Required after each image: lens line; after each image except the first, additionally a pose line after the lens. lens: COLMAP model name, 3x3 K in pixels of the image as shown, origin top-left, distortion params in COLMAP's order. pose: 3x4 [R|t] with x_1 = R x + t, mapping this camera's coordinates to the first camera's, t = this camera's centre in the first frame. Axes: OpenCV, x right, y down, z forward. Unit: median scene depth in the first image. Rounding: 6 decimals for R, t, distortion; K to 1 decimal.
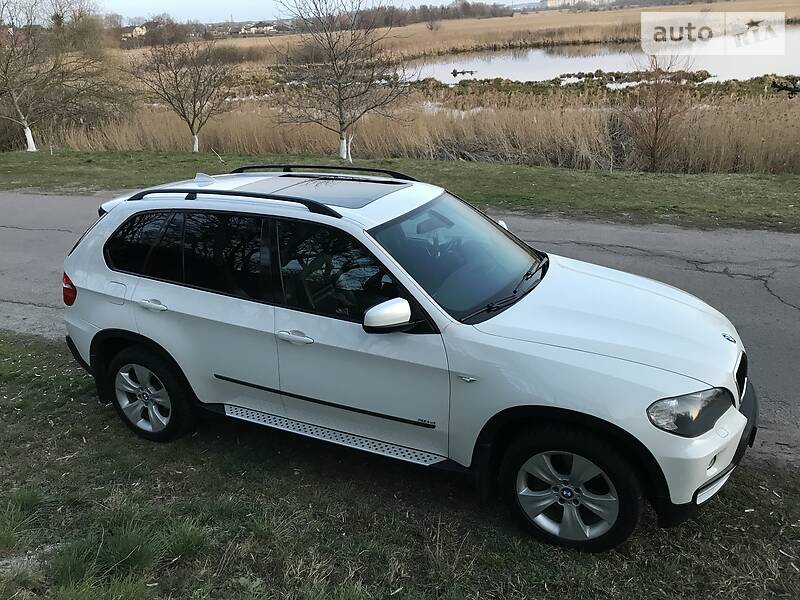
lens RADIAL K [[671.7, 0, 402.9], [0, 671.7, 301.6], [0, 0, 1]] dist [0.003086, -0.004030]
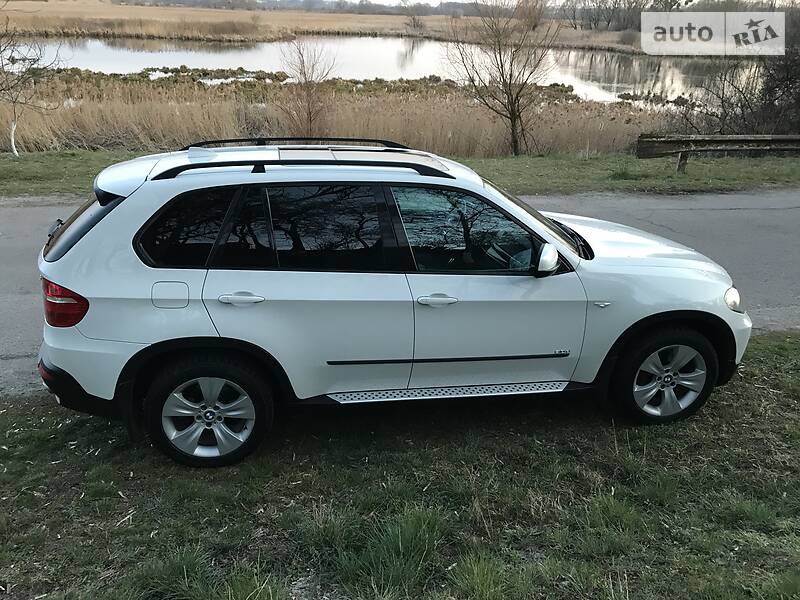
lens RADIAL K [[671.7, 0, 400.6], [0, 671.7, 299.0], [0, 0, 1]] dist [0.003086, -0.004030]
pose [[0.791971, -0.147761, 0.592409, -0.643027], [0.150017, 0.987623, 0.045785, -0.002210], [-0.591842, 0.052611, 0.804335, 0.182366]]
